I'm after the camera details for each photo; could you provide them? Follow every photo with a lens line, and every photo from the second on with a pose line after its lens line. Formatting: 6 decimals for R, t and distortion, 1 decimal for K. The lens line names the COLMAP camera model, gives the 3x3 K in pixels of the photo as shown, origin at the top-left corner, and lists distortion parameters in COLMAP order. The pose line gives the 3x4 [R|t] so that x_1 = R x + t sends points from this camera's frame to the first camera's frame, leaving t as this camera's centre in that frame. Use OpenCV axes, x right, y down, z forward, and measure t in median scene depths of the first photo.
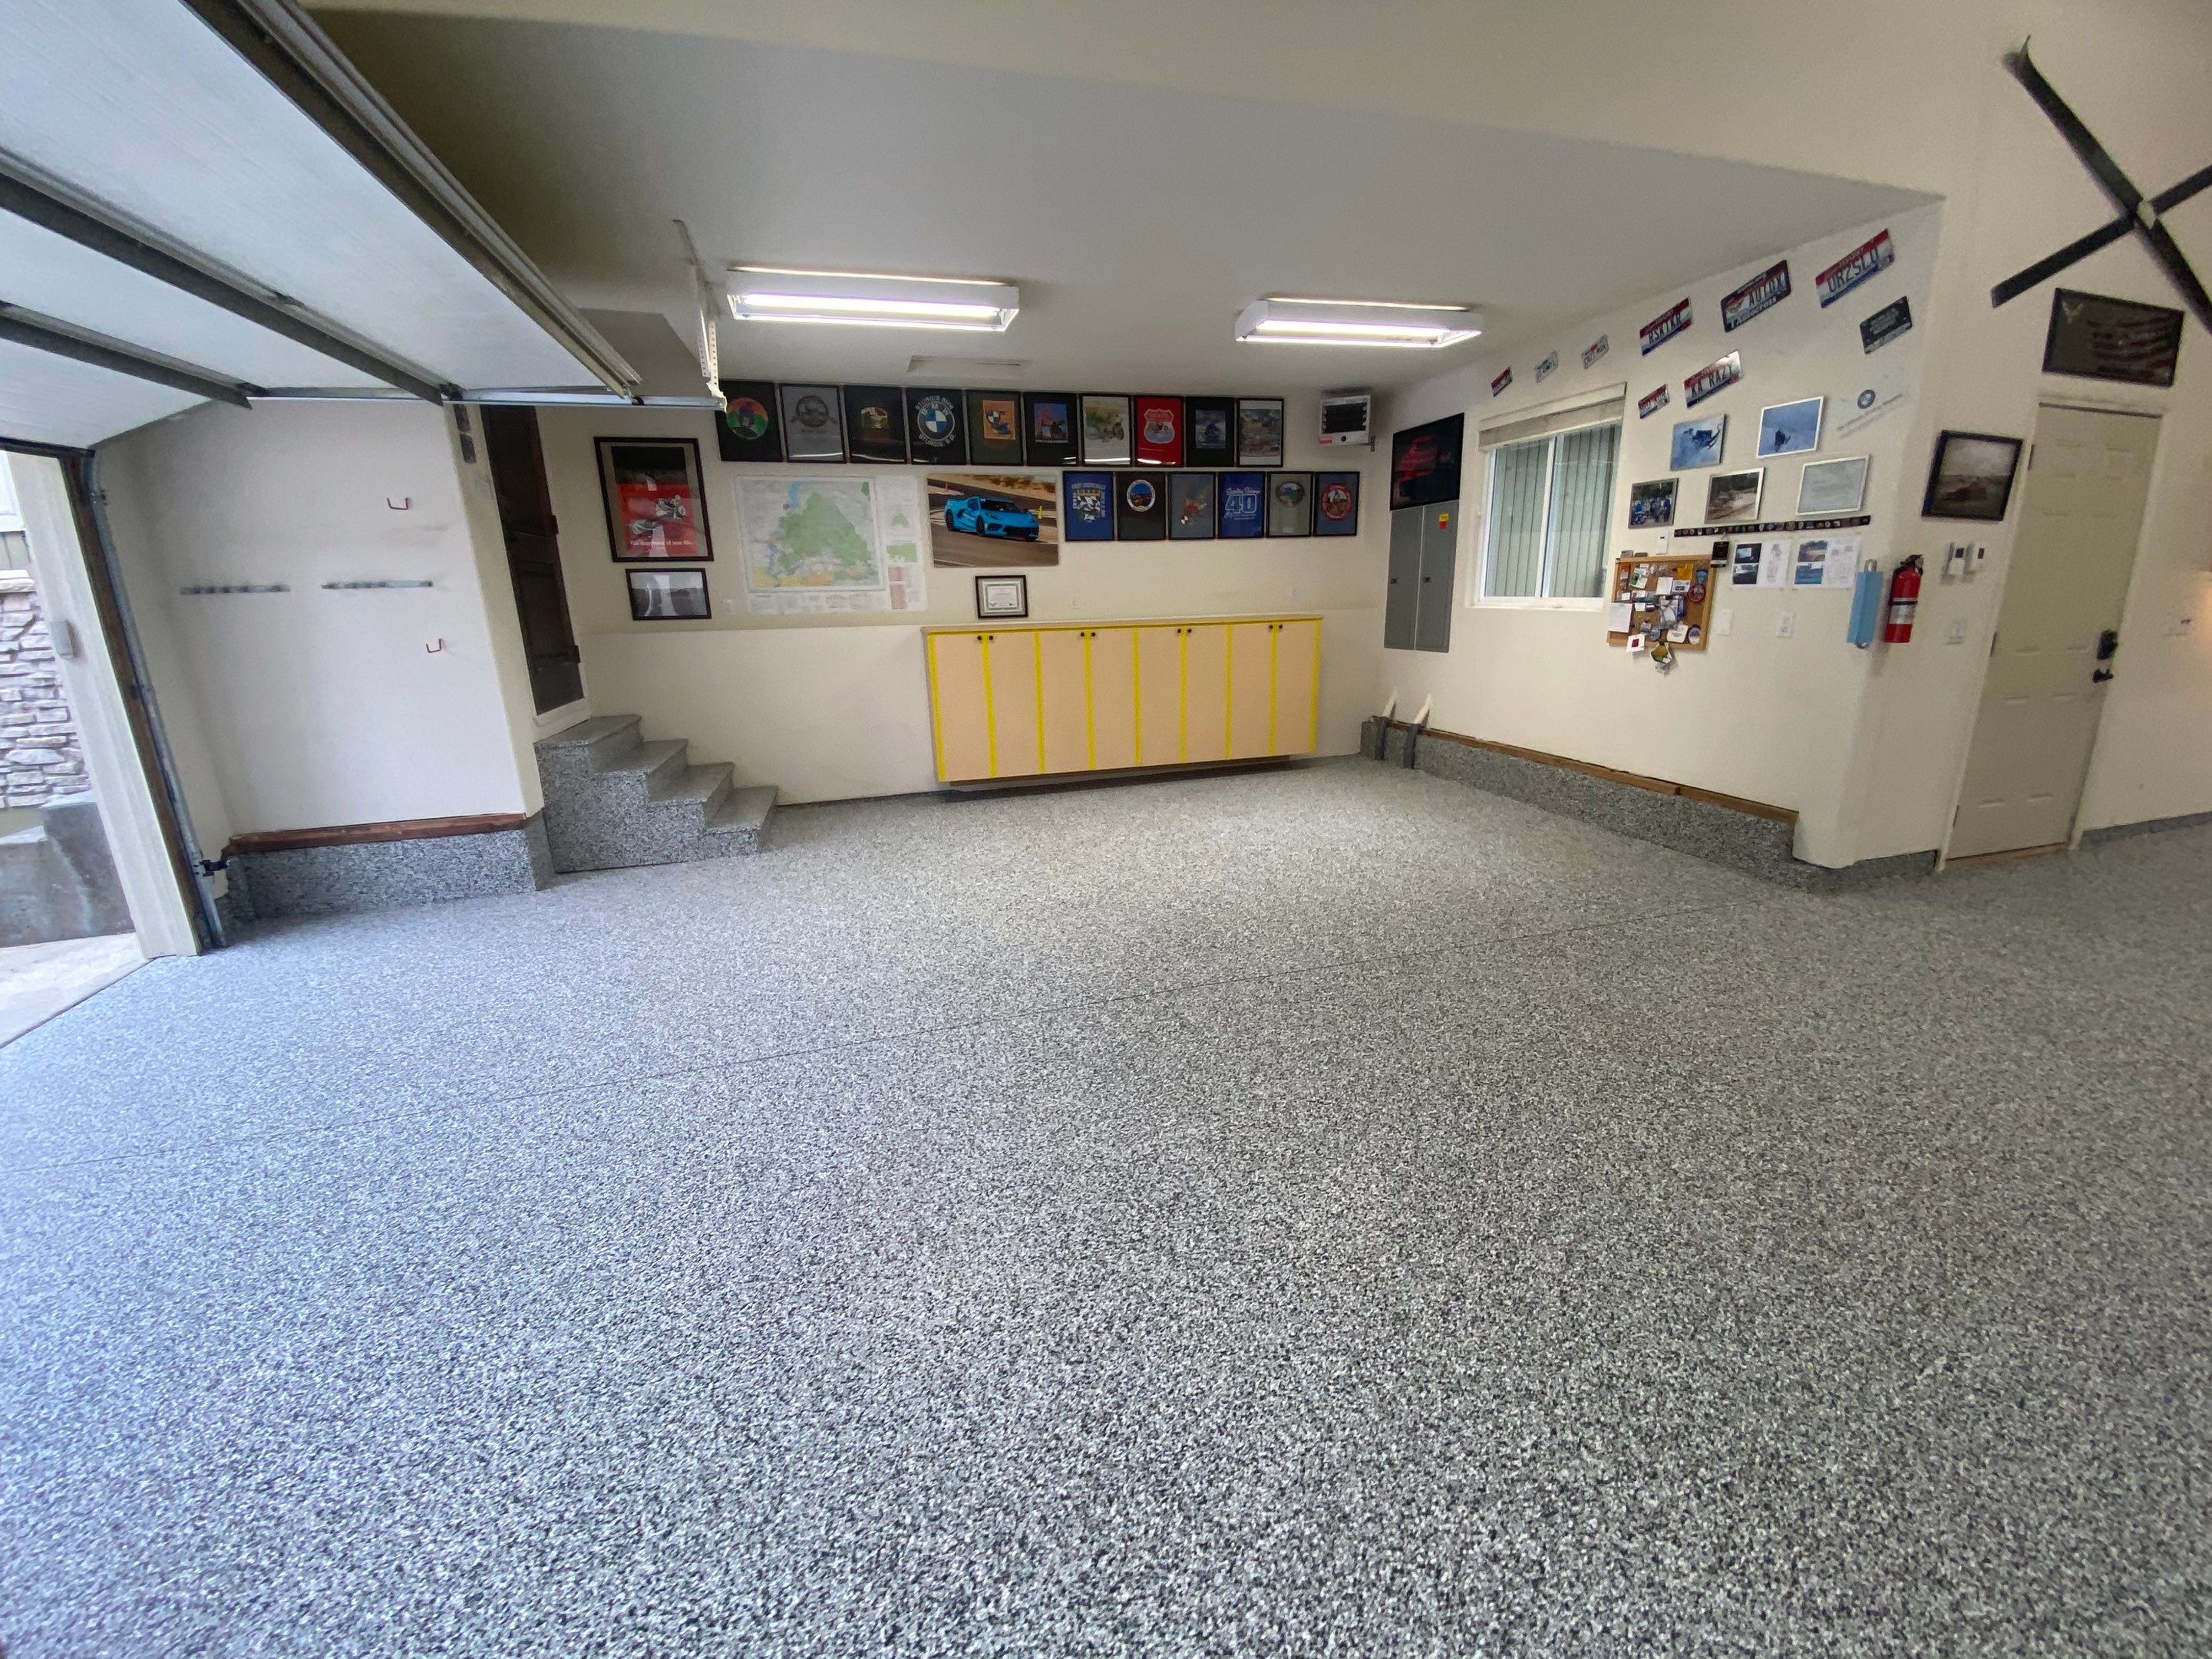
lens RADIAL K [[896.8, 0, 1106.0], [0, 896.8, 824.1], [0, 0, 1]] dist [0.015116, -0.018744]
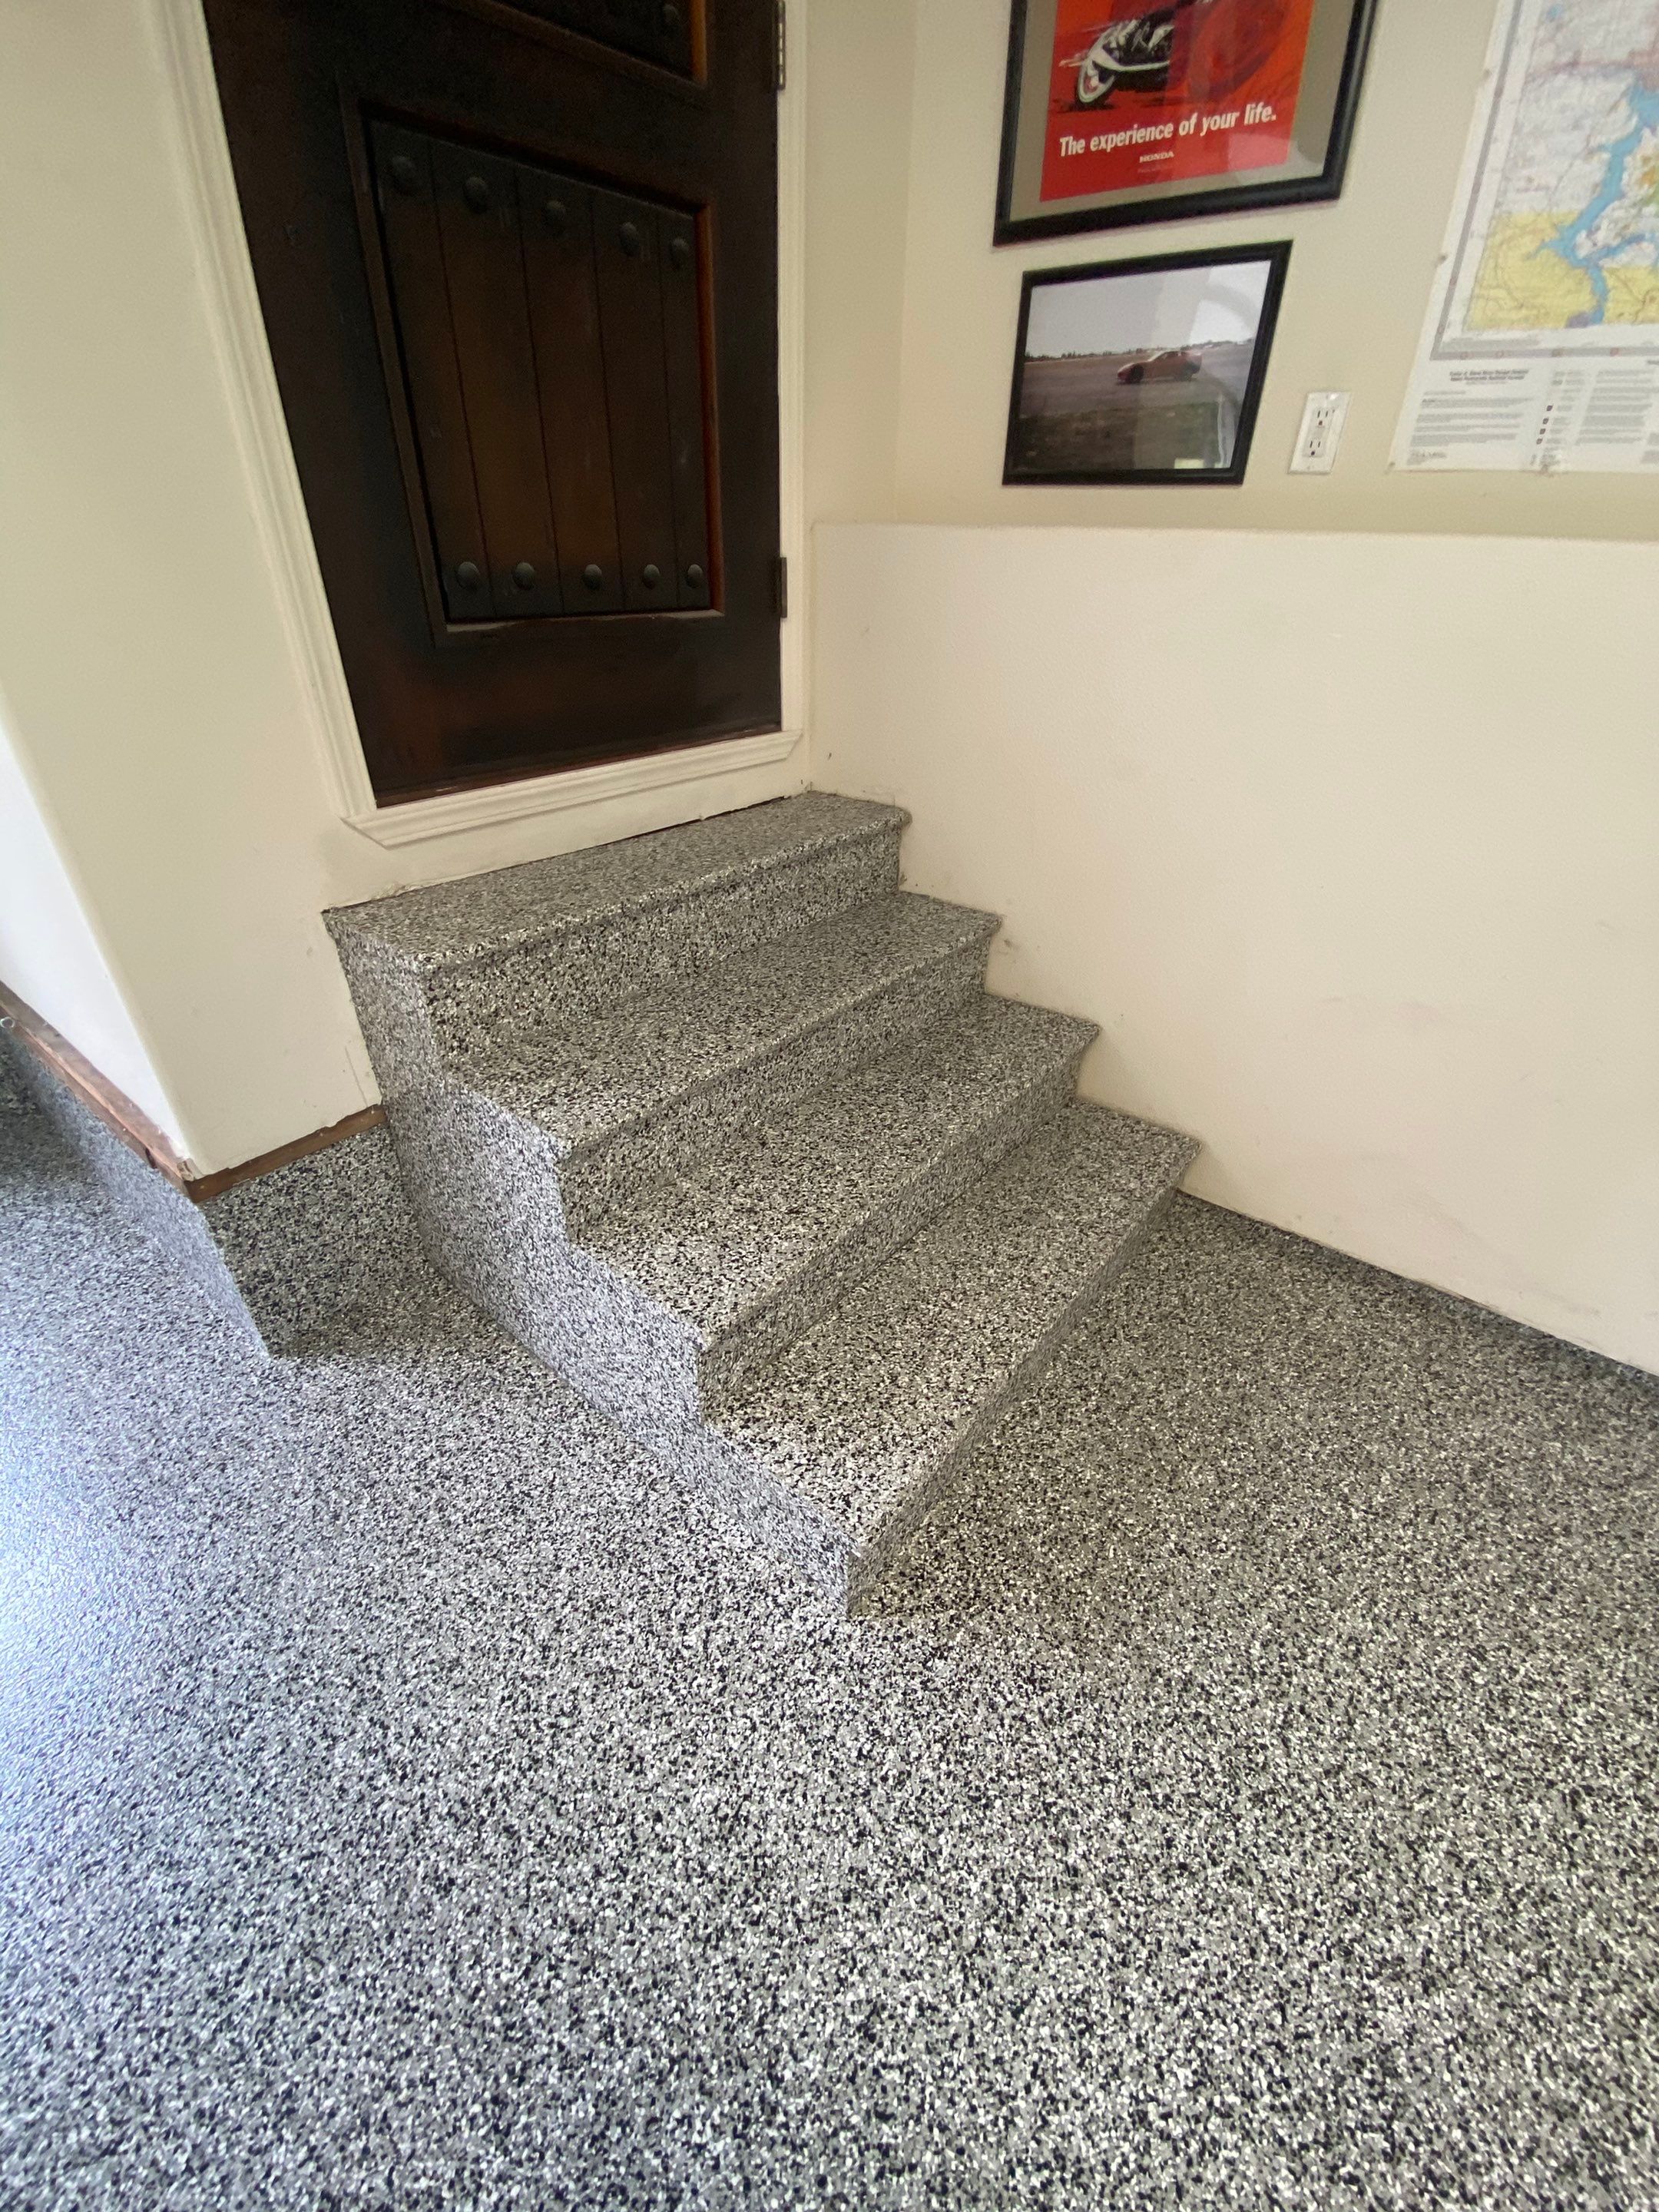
lens RADIAL K [[896.9, 0, 829.5], [0, 896.9, 1106.0], [0, 0, 1]] dist [0.015116, -0.018744]
pose [[0.583309, 0.464661, -0.666214, -0.344431], [-0.241077, 0.882288, 0.404289, -0.200829], [0.775650, -0.075217, 0.626666, 1.002979]]
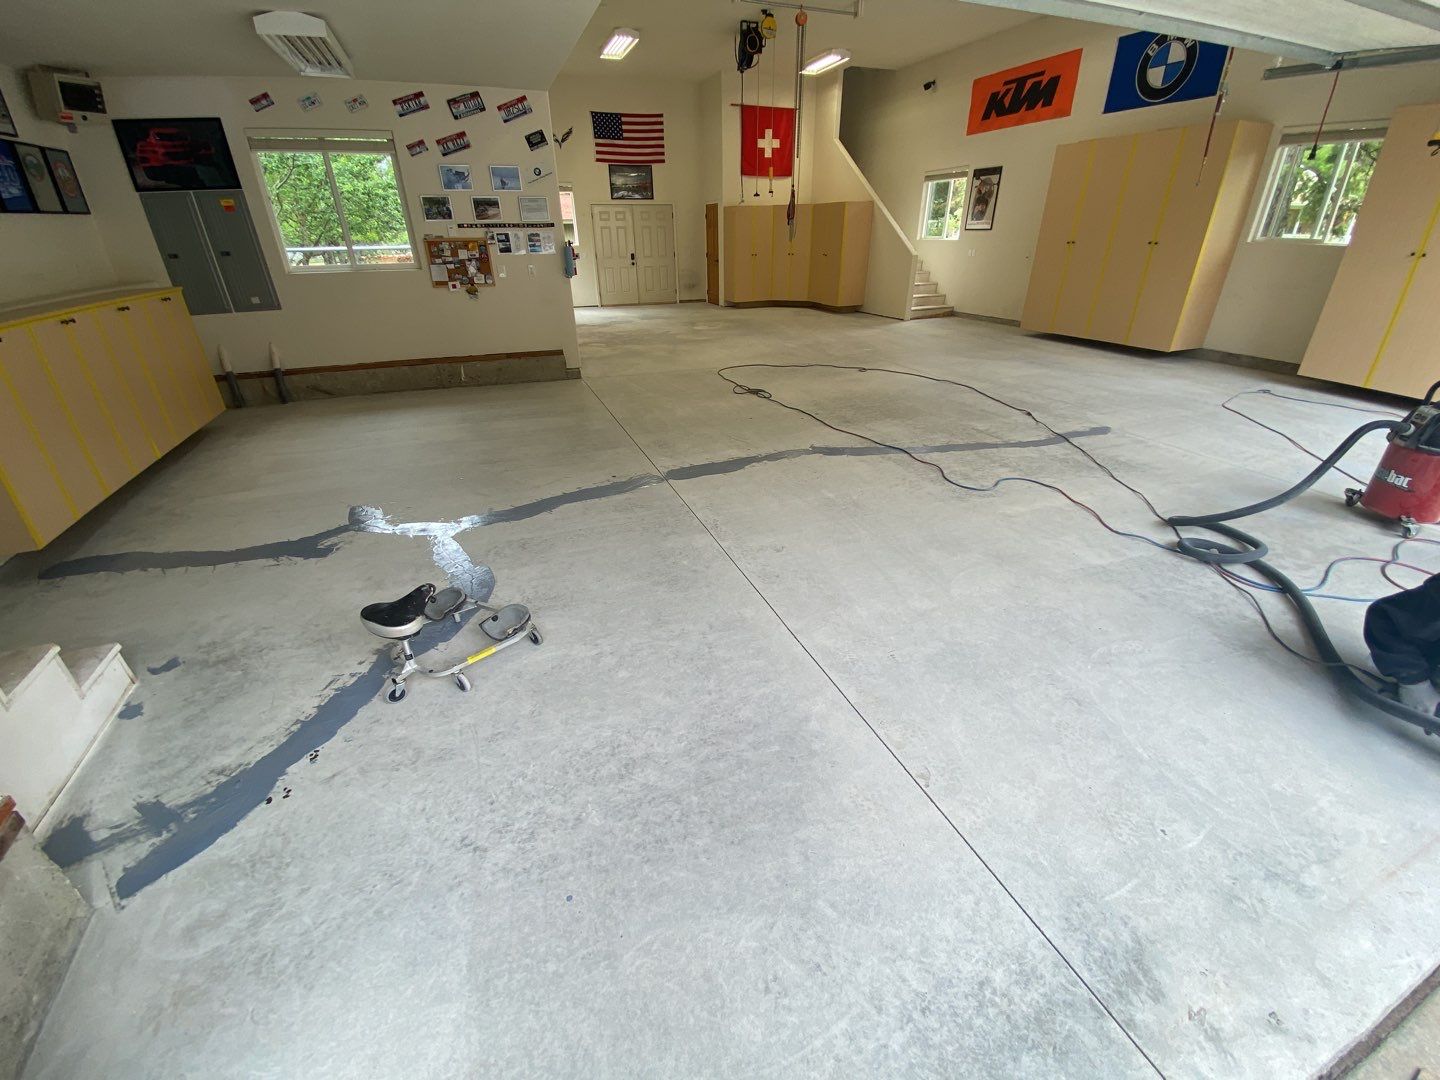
lens RADIAL K [[583.9, 0, 720.0], [0, 583.9, 536.5], [0, 0, 1]] dist [0.015116, -0.018744]
pose [[-0.097997, -0.431204, 0.896917, -0.904914], [0.269204, 0.856168, 0.441027, -0.156144], [-0.958084, 0.284673, 0.032180, 0.620320]]
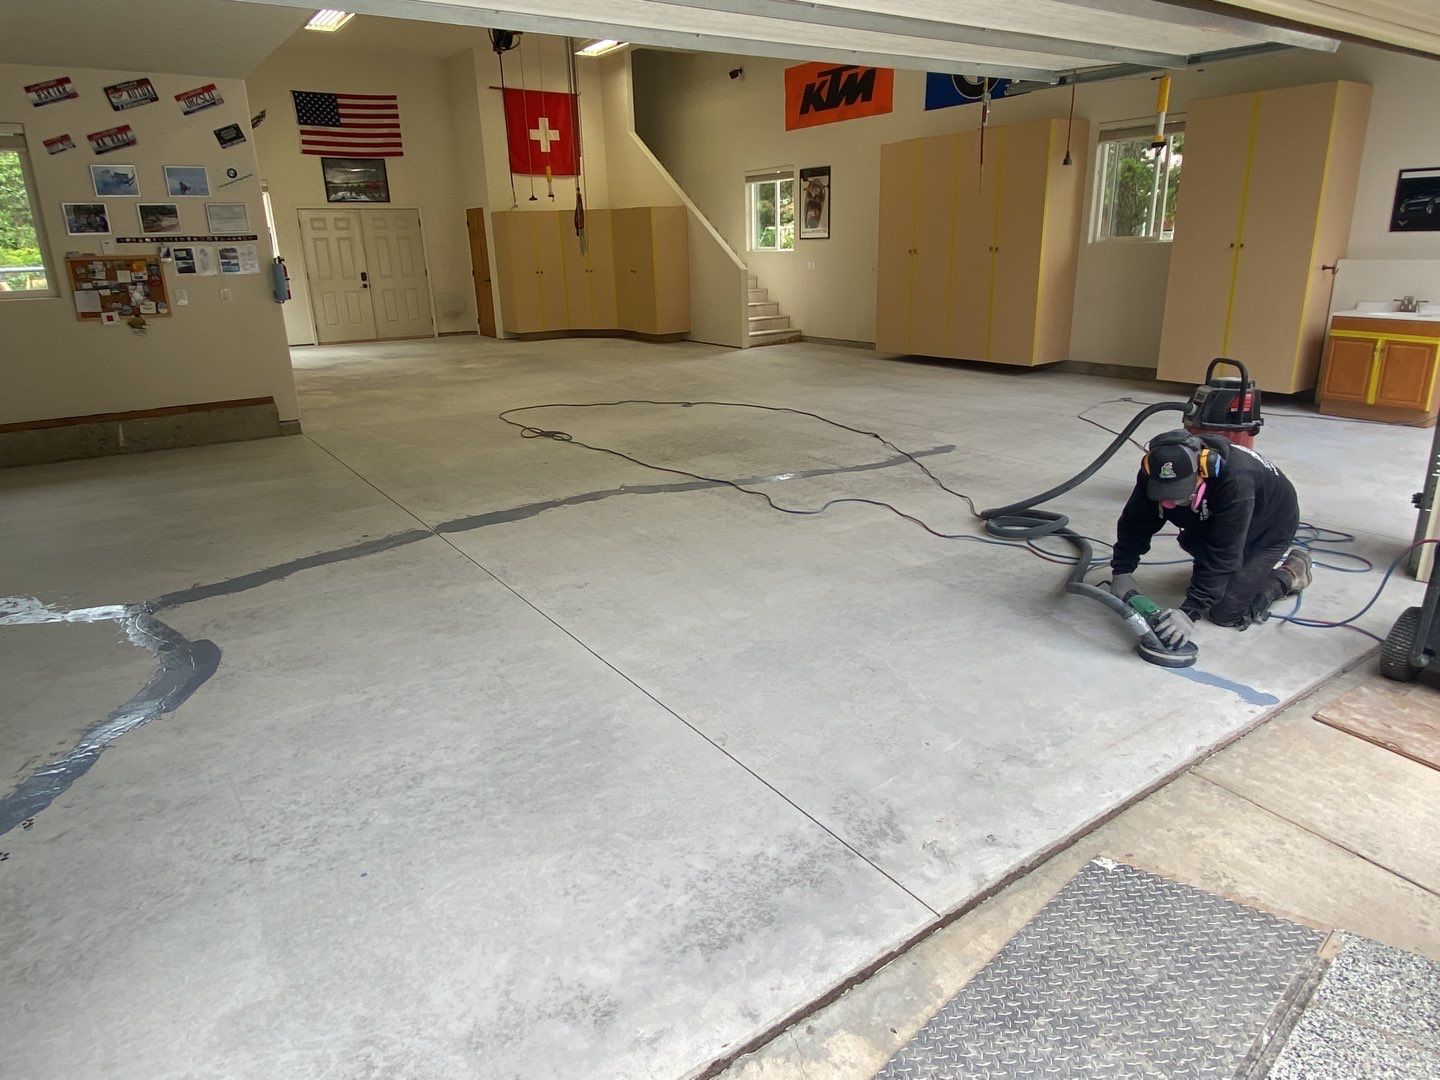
lens RADIAL K [[897.5, 0, 717.6], [0, 897.5, 522.2], [0, 0, 1]] dist [0.044652, -0.048473]
pose [[-0.326063, -0.247853, 0.912278, -1.175909], [0.274067, 0.898790, 0.342145, -0.153402], [-0.904749, 0.361587, -0.225134, 0.635590]]
